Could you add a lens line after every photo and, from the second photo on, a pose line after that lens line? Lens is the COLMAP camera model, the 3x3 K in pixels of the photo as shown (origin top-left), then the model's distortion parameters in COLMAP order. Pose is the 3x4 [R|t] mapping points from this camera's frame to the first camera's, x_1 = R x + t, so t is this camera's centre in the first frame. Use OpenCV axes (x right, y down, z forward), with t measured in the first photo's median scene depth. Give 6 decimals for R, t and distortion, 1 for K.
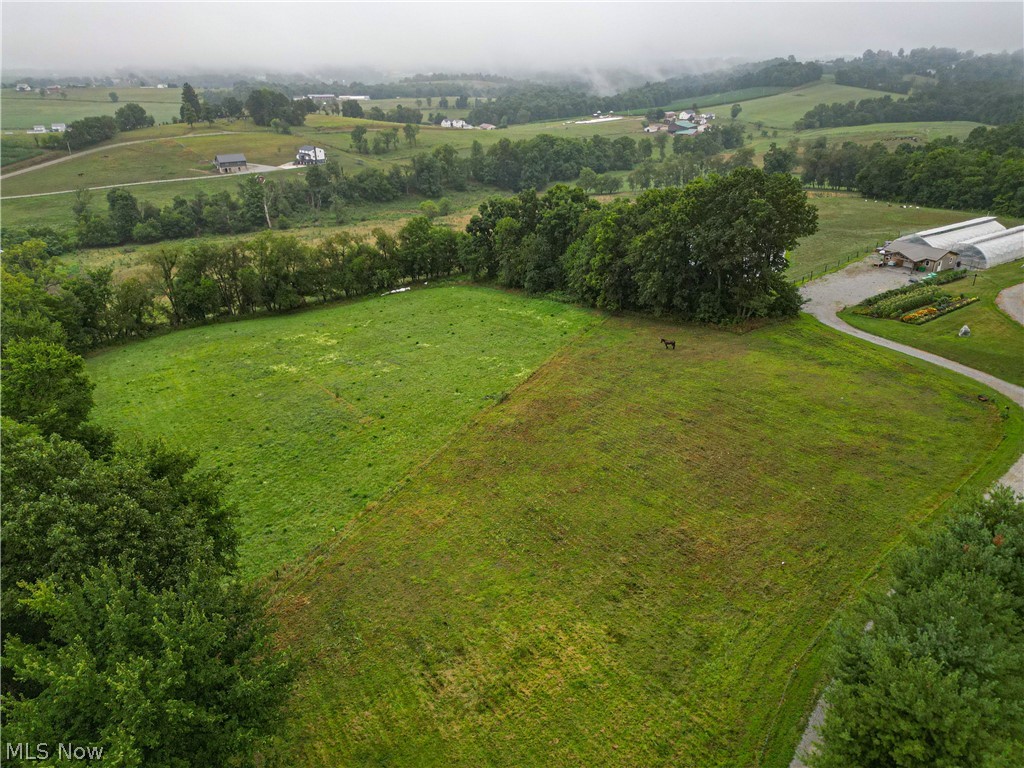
lens RADIAL K [[709.8, 0, 507.5], [0, 709.8, 384.1], [0, 0, 1]] dist [0.049574, -0.042814]
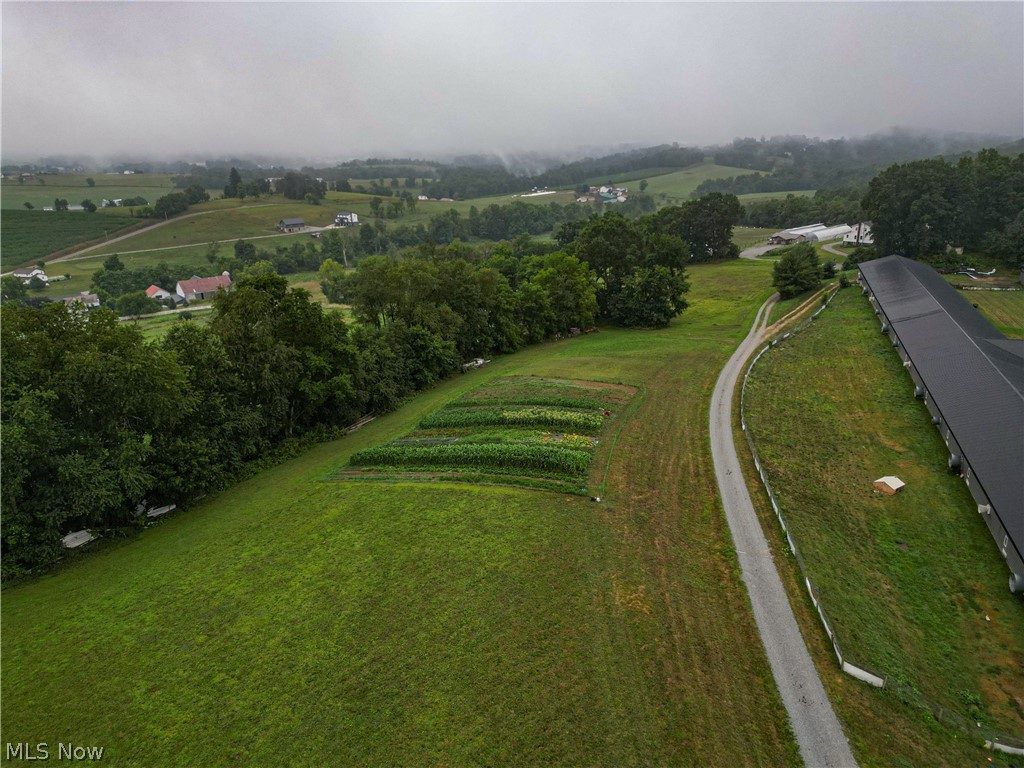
lens RADIAL K [[709.8, 0, 507.8], [0, 709.8, 383.3], [0, 0, 1]] dist [0.049574, -0.042814]
pose [[0.990473, -0.050742, 0.128017, -0.097990], [0.063837, 0.992902, -0.100351, 0.075182], [-0.122017, 0.107567, 0.986682, -0.170599]]
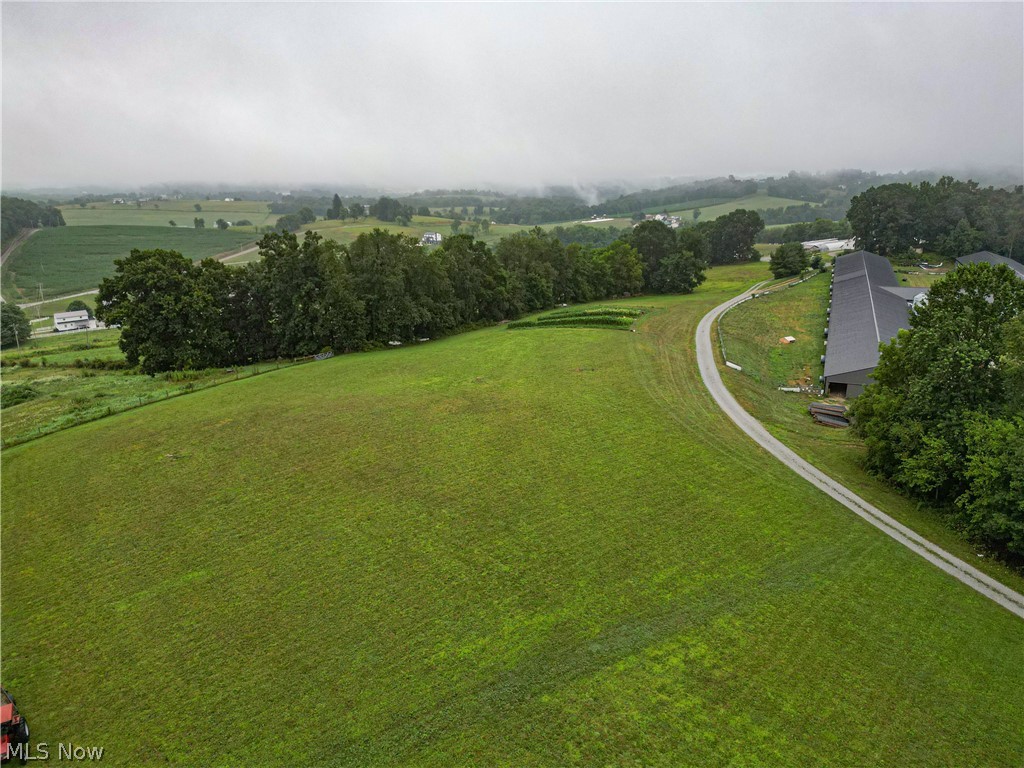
lens RADIAL K [[709.8, 0, 506.5], [0, 709.8, 380.0], [0, 0, 1]] dist [0.049574, -0.042814]
pose [[0.998374, -0.017835, 0.054135, -0.120865], [0.025772, 0.988402, -0.149655, 0.122553], [-0.050838, 0.150807, 0.987255, -0.266707]]
